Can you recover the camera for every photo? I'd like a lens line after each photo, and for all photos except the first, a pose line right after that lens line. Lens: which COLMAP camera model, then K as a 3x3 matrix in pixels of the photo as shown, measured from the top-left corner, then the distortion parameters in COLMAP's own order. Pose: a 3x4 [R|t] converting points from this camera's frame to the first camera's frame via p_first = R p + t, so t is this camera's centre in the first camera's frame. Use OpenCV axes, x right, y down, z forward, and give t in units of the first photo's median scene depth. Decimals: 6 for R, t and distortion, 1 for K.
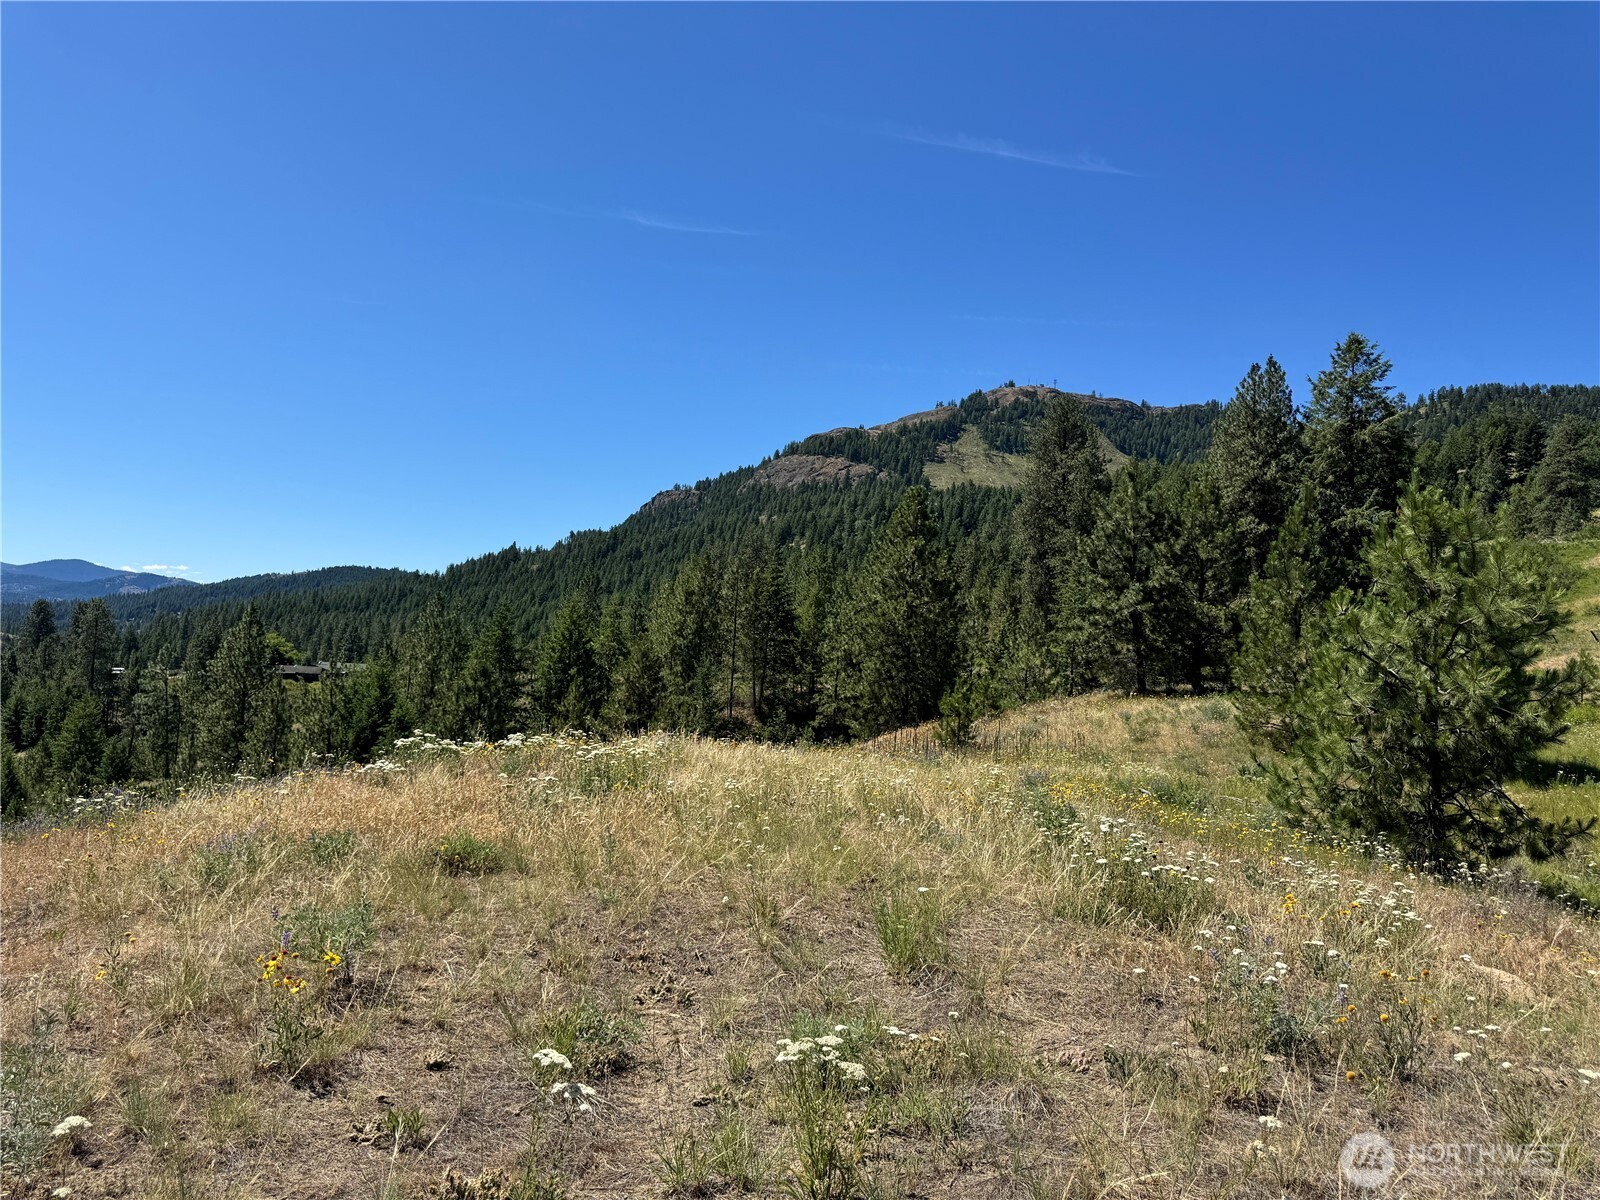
lens RADIAL K [[1103.5, 0, 792.6], [0, 1103.5, 585.2], [0, 0, 1]] dist [0.055441, -0.084695]
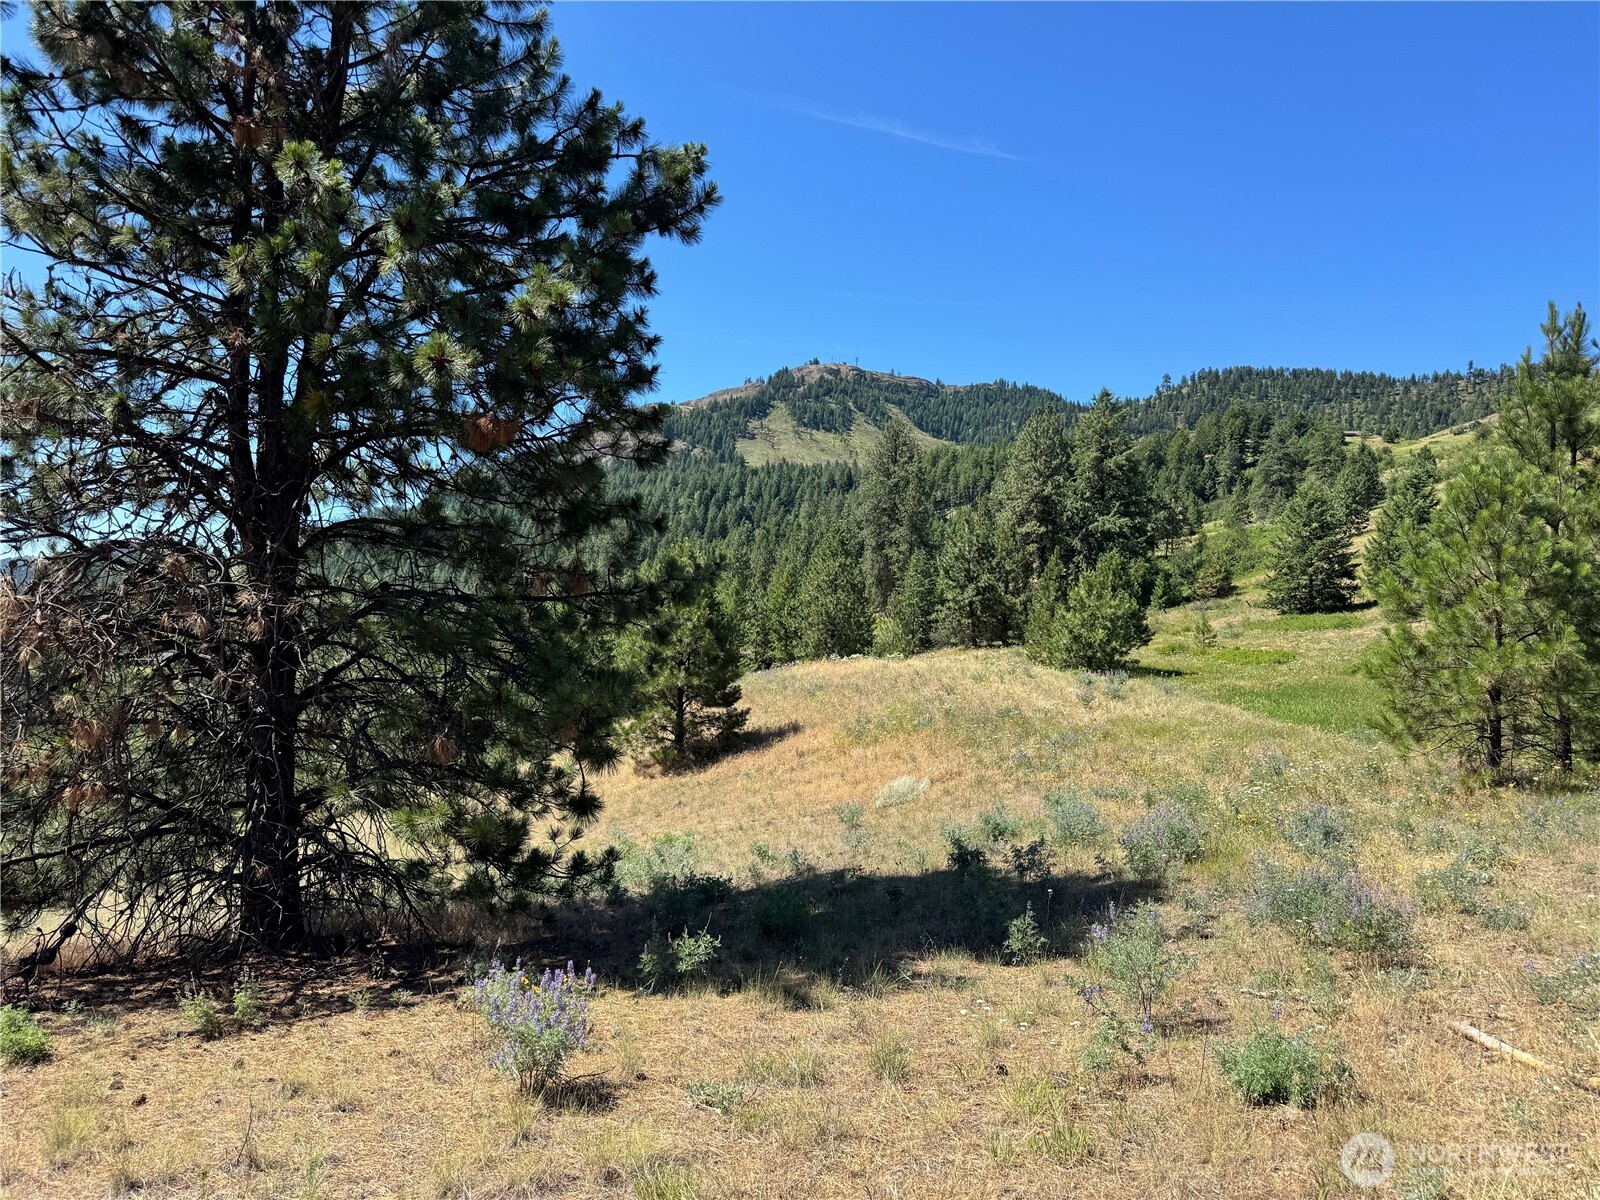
lens RADIAL K [[1103.5, 0, 786.7], [0, 1103.5, 603.3], [0, 0, 1]] dist [0.055441, -0.084695]
pose [[0.985595, -0.023937, 0.167419, -0.056805], [0.016980, 0.998937, 0.042864, -0.010983], [-0.168267, -0.039404, 0.984954, -0.140019]]
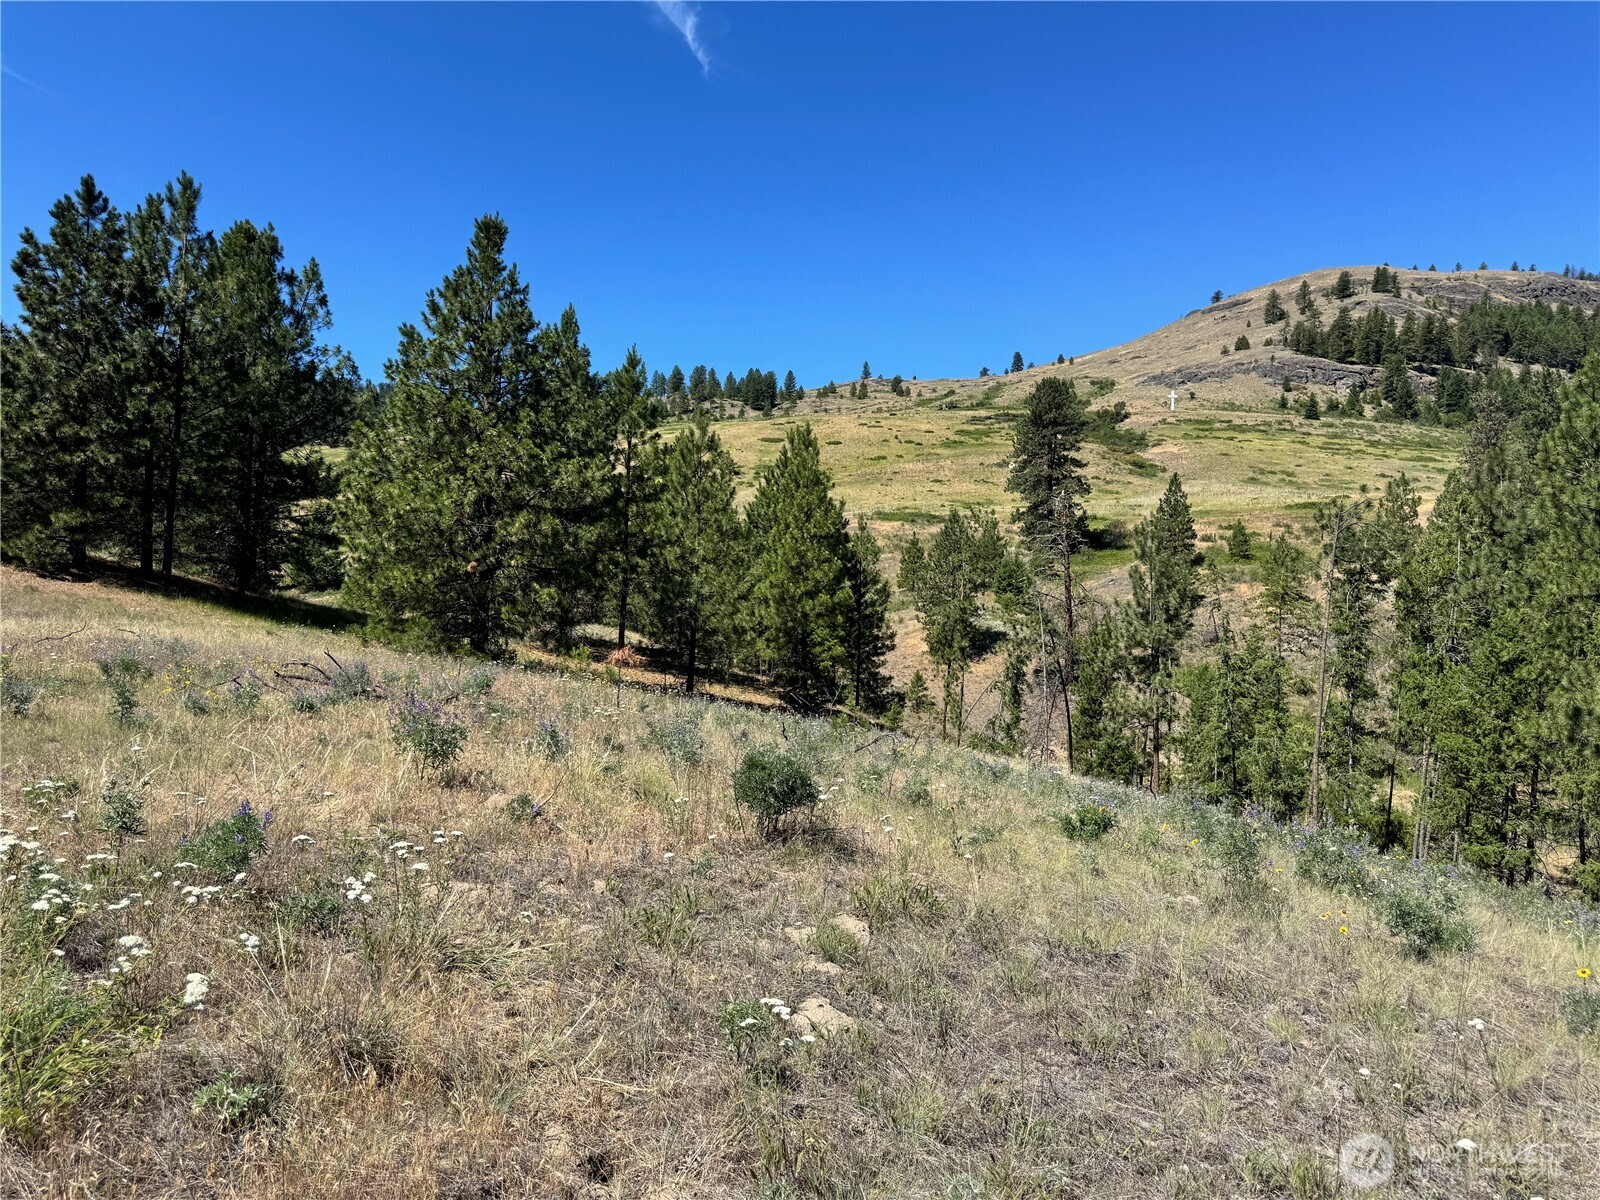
lens RADIAL K [[1103.5, 0, 787.4], [0, 1103.5, 614.9], [0, 0, 1]] dist [0.055441, -0.084695]
pose [[0.450358, -0.024831, 0.892502, -0.258852], [-0.052903, 0.997115, 0.054437, -0.026319], [-0.891279, -0.071732, 0.447745, -0.361812]]
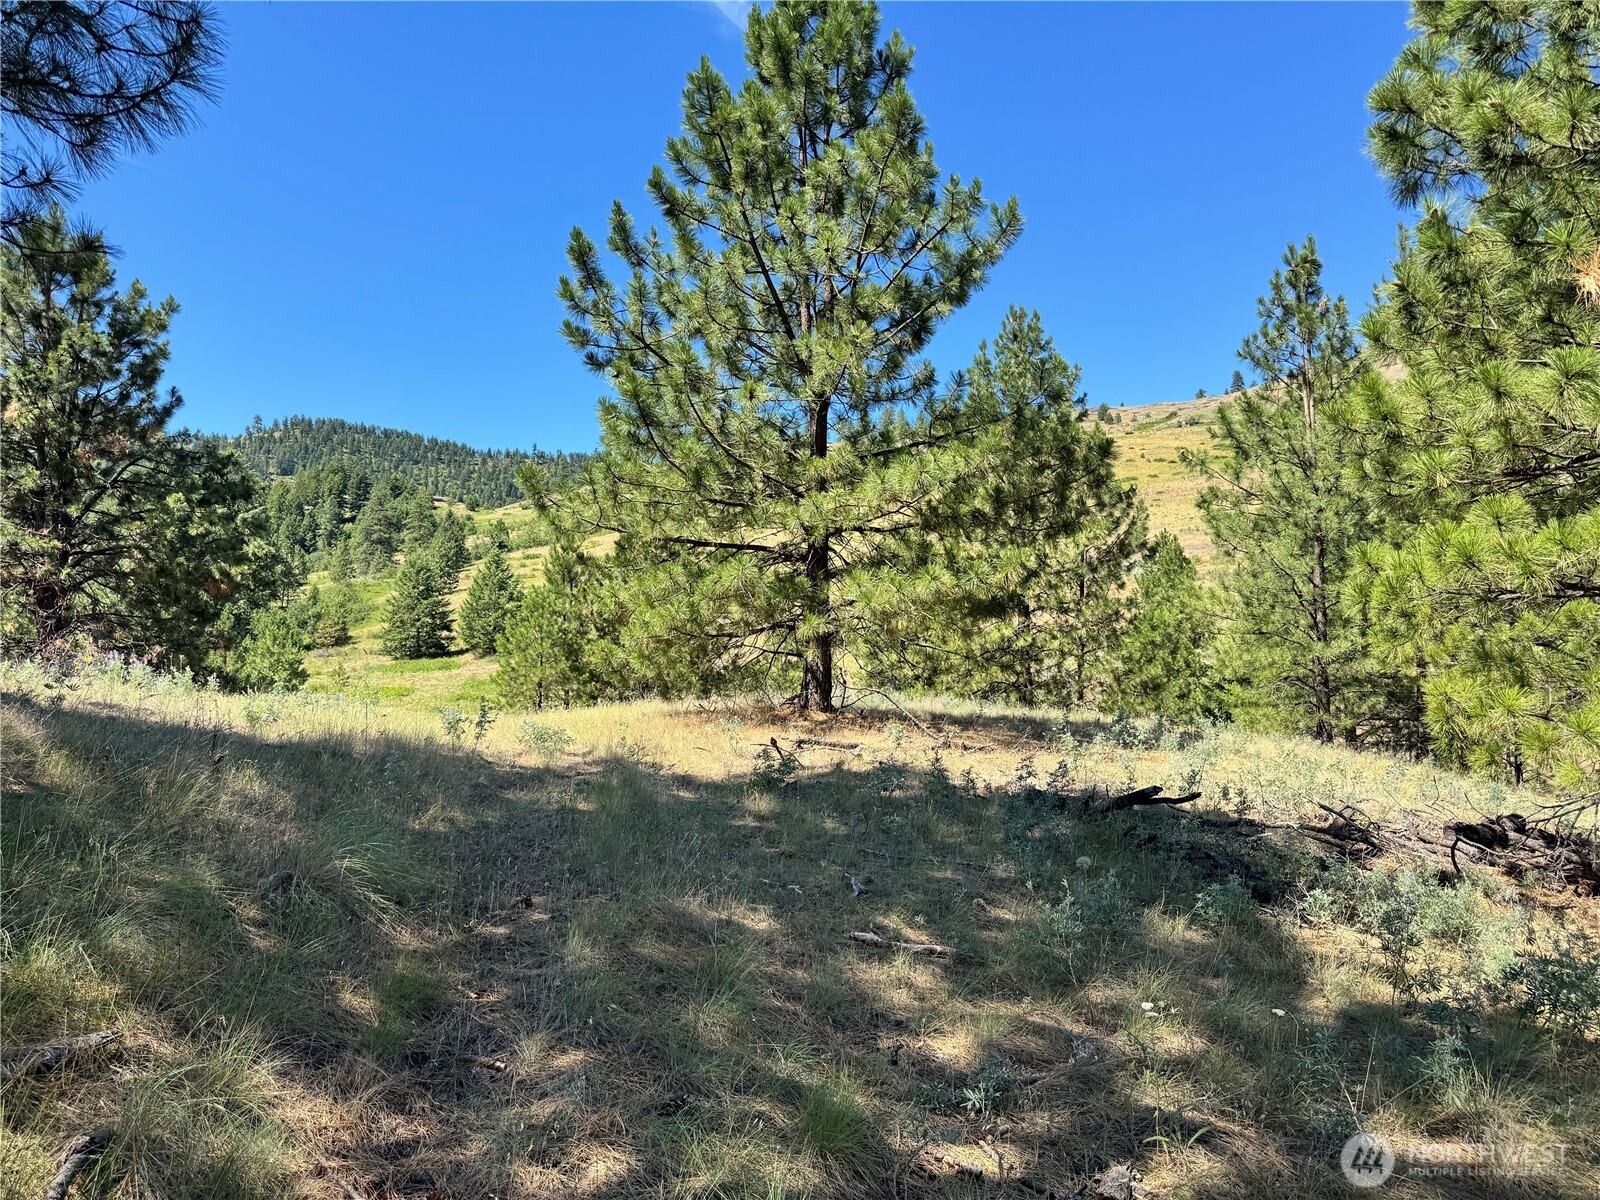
lens RADIAL K [[1103.5, 0, 798.9], [0, 1103.5, 598.1], [0, 0, 1]] dist [0.055441, -0.084695]
pose [[0.576976, 0.012131, 0.816671, -0.118567], [-0.014502, 0.999884, -0.004607, -0.014798], [-0.816632, -0.009185, 0.577085, -0.210699]]
